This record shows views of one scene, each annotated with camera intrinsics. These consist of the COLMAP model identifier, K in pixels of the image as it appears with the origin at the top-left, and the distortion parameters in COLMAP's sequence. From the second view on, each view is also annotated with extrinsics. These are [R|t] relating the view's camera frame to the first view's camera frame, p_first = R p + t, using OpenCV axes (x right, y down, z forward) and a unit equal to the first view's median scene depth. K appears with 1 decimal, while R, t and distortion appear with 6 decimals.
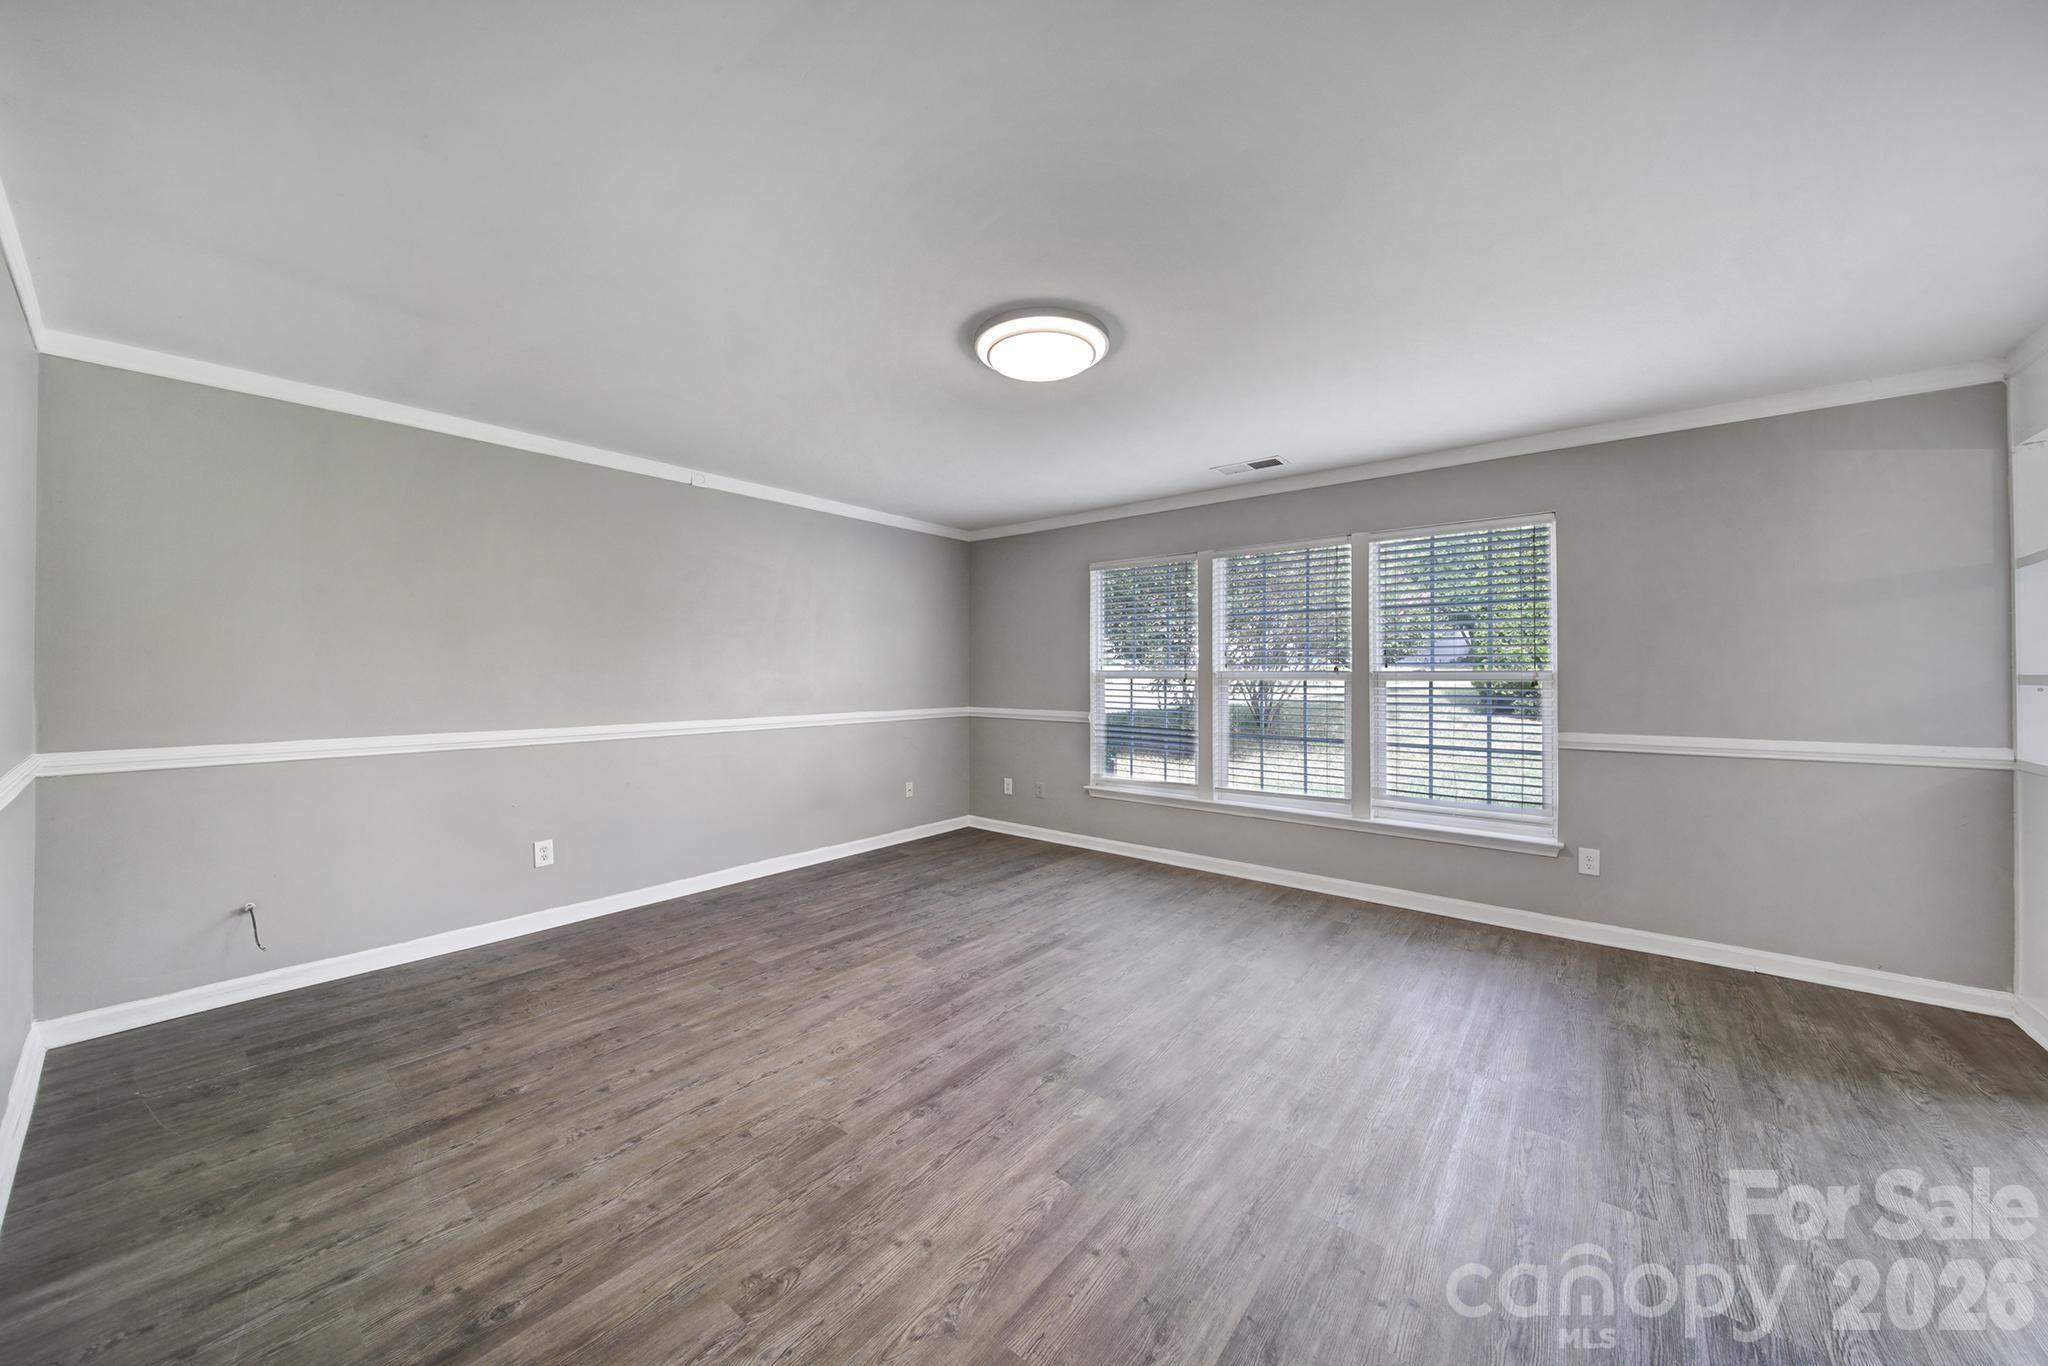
lens RADIAL K [[717.0, 0, 1021.4], [0, 717.0, 675.5], [0, 0, 1]] dist [-0.001306, -0.000221]
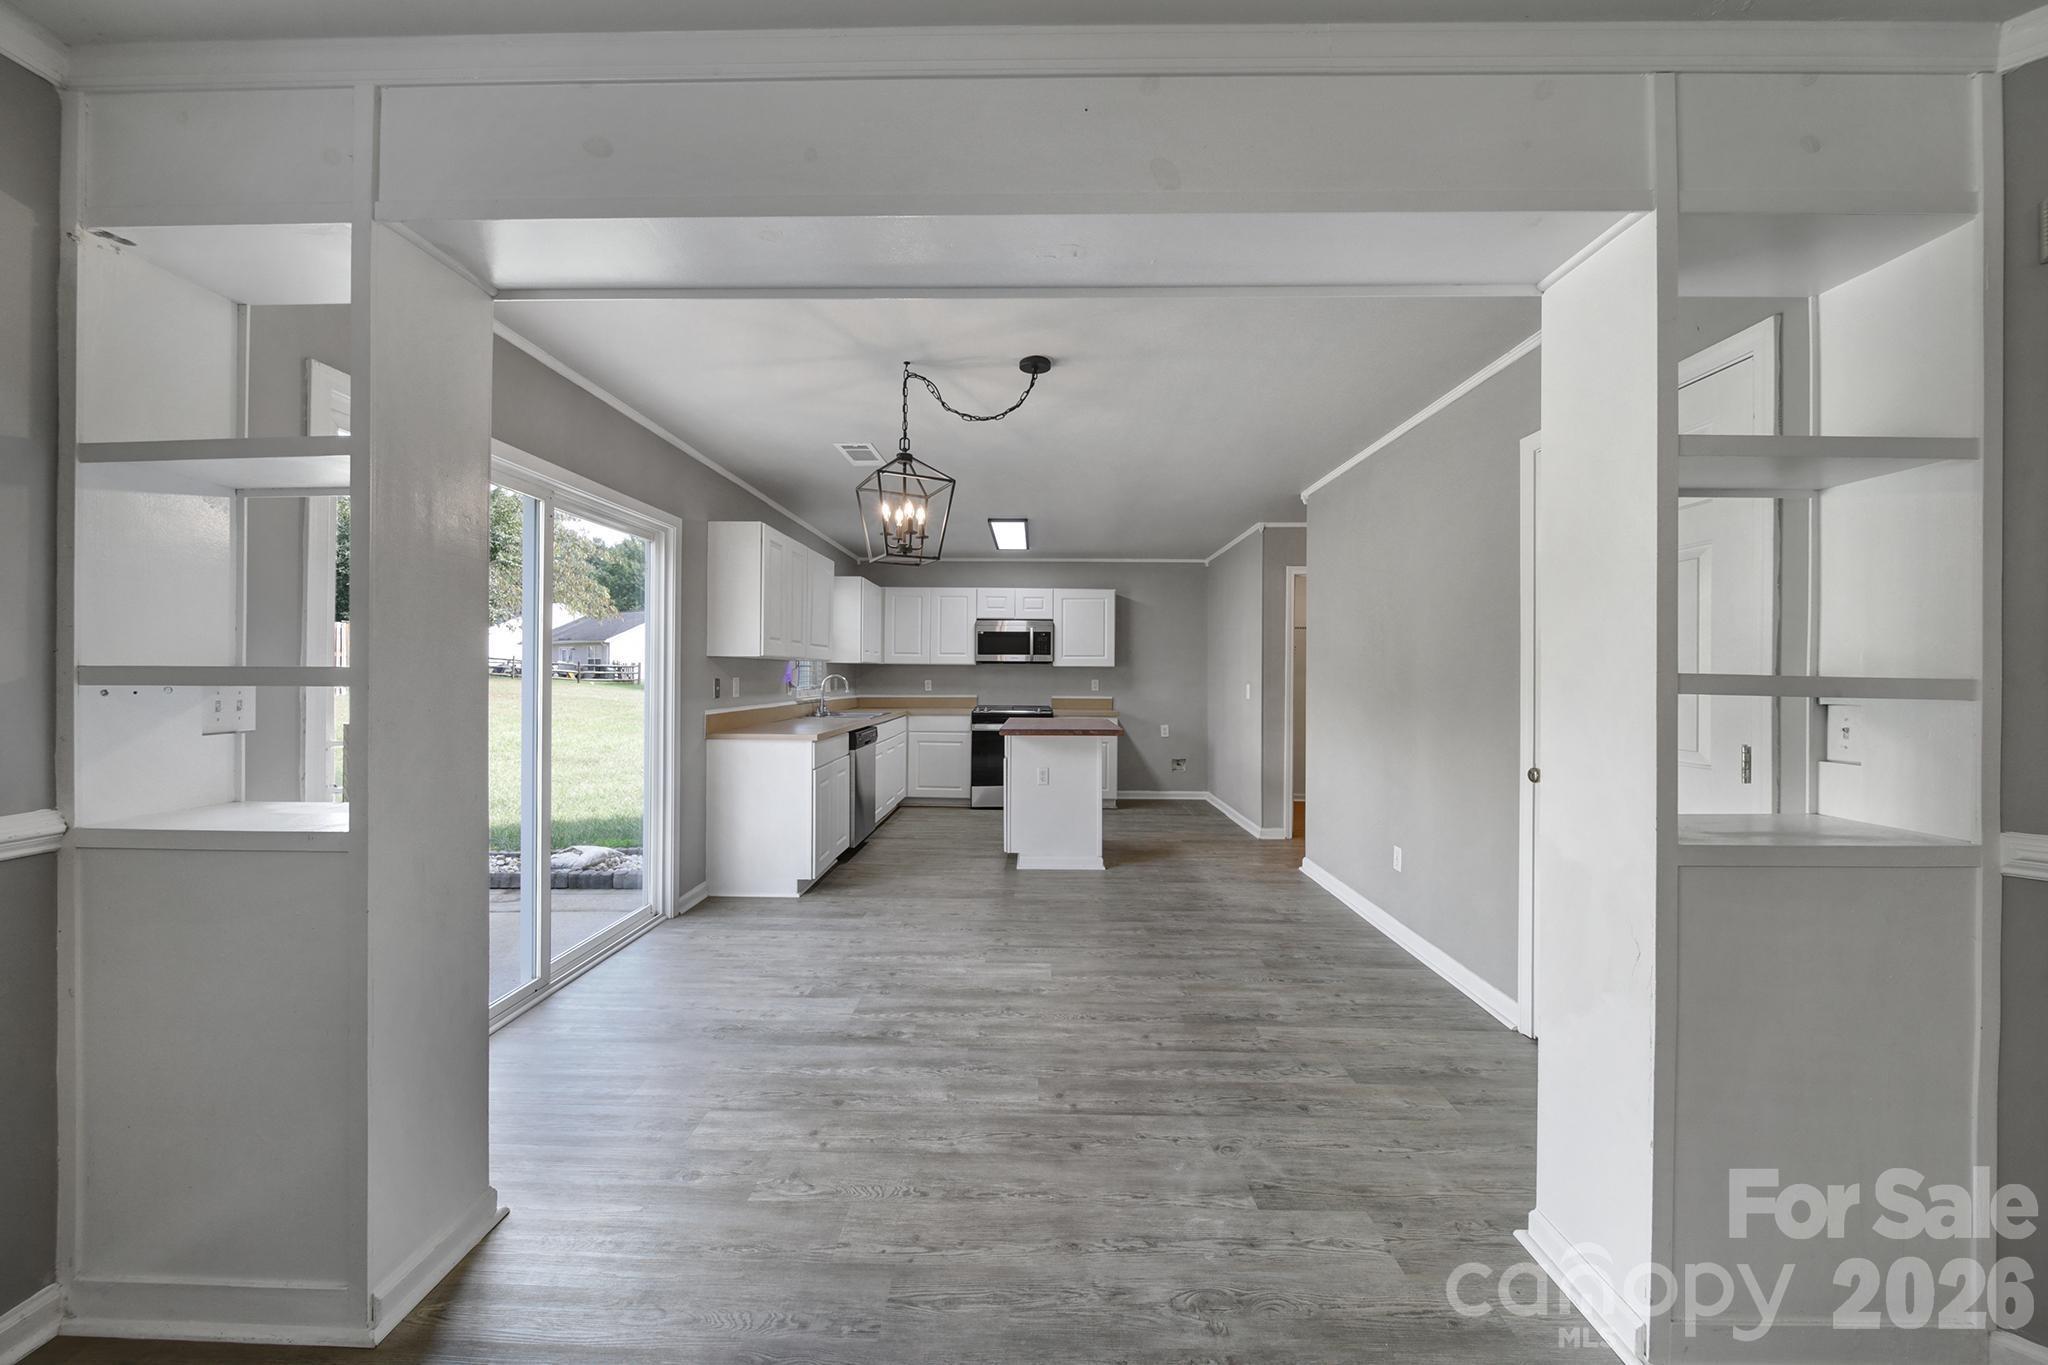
lens RADIAL K [[717.0, 0, 1021.4], [0, 717.0, 675.0], [0, 0, 1]] dist [-0.001306, -0.000221]
pose [[-0.613545, -0.005656, 0.789639, 0.500692], [-0.004711, 0.999983, 0.003502, 0.001157], [-0.789646, -0.001571, -0.613561, 0.686127]]
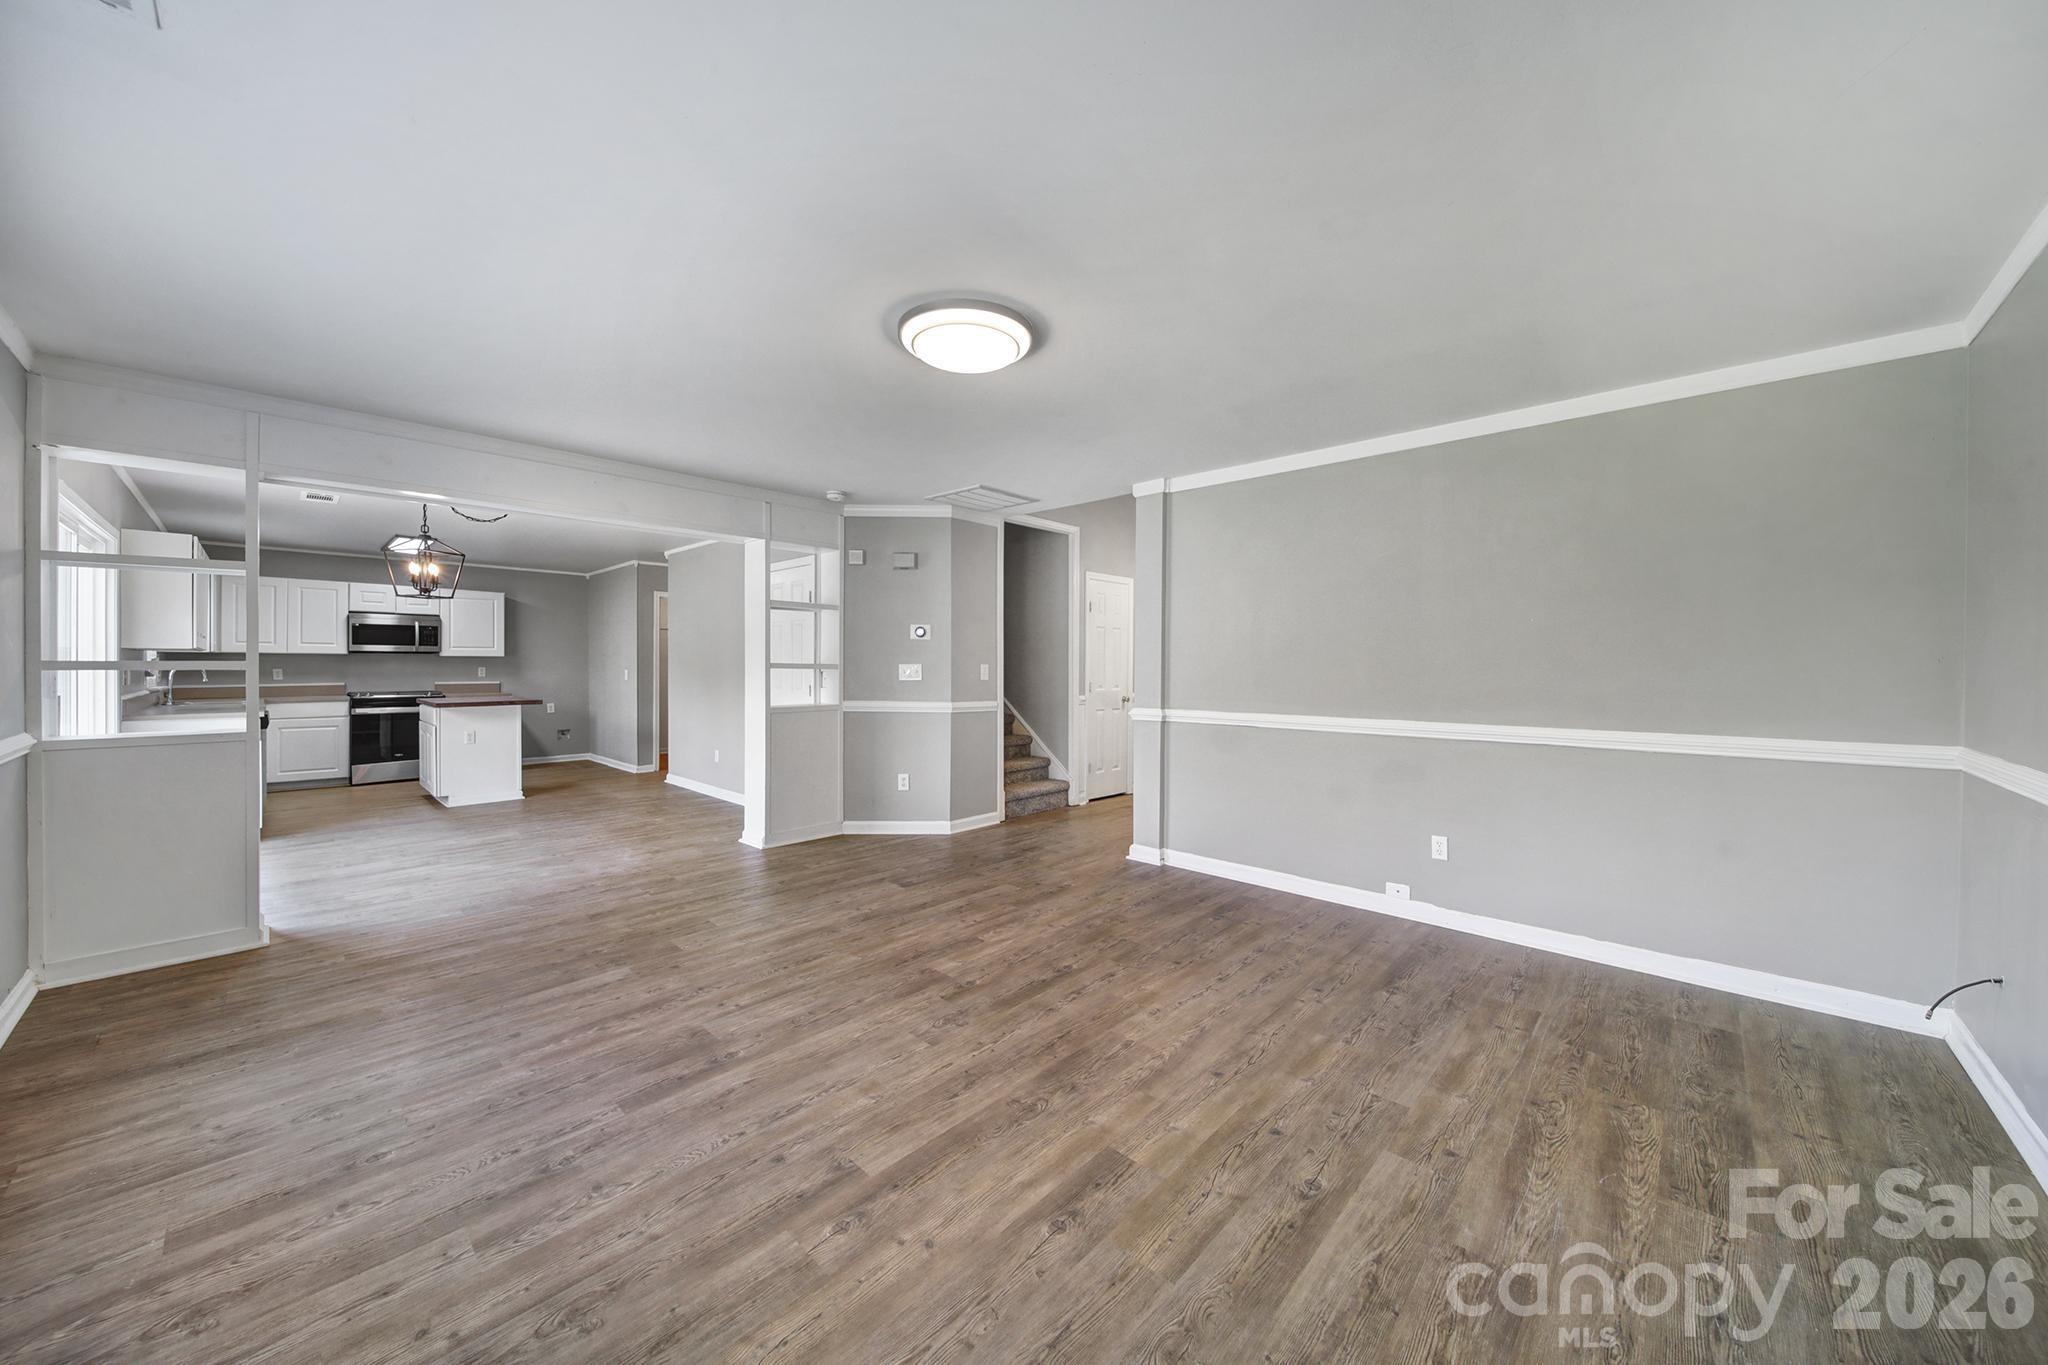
lens RADIAL K [[720.5, 0, 1022.9], [0, 720.5, 666.6], [0, 0, 1]] dist [-0.001630, -0.000339]
pose [[-0.997317, -0.003947, 0.073096, -0.111622], [-0.003546, 0.999978, 0.005614, -0.003025], [-0.073117, 0.005339, -0.997309, 1.733865]]
